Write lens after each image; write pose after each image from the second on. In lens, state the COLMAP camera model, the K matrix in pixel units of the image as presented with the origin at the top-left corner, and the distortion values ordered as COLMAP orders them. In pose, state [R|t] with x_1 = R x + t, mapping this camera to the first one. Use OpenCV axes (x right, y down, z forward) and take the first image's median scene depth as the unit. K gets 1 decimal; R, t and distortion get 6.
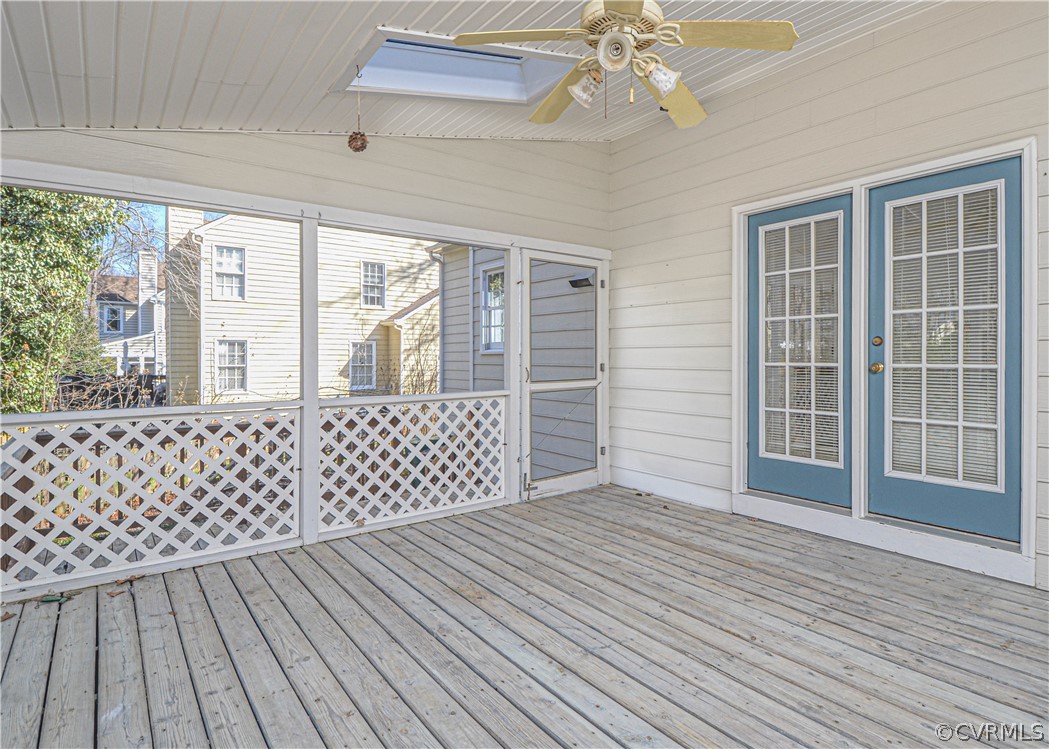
lens RADIAL K [[611.8, 0, 524.1], [0, 611.8, 371.1], [0, 0, 1]] dist [0.021387, -0.001589]
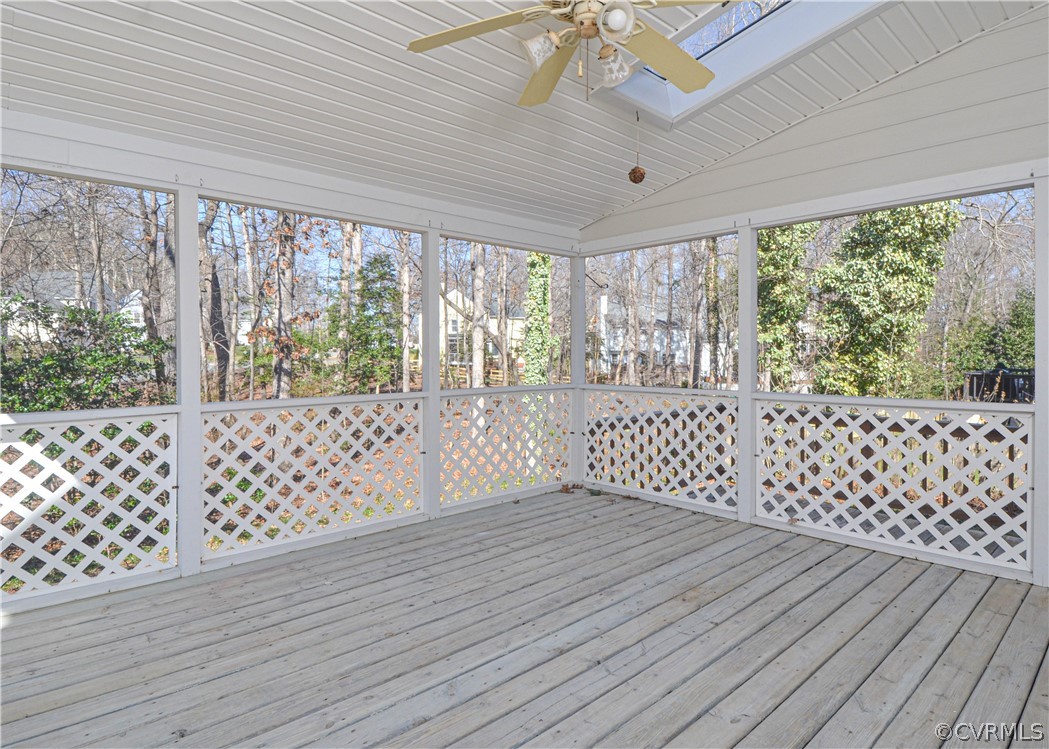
lens RADIAL K [[554.3, 0, 522.6], [0, 554.3, 365.7], [0, 0, 1]] dist [0.036905, -0.006718]
pose [[0.112895, 0.025474, -0.993280, 0.606877], [-0.021283, 0.999504, 0.023215, -0.012216], [0.993379, 0.018519, 0.113381, 0.504653]]
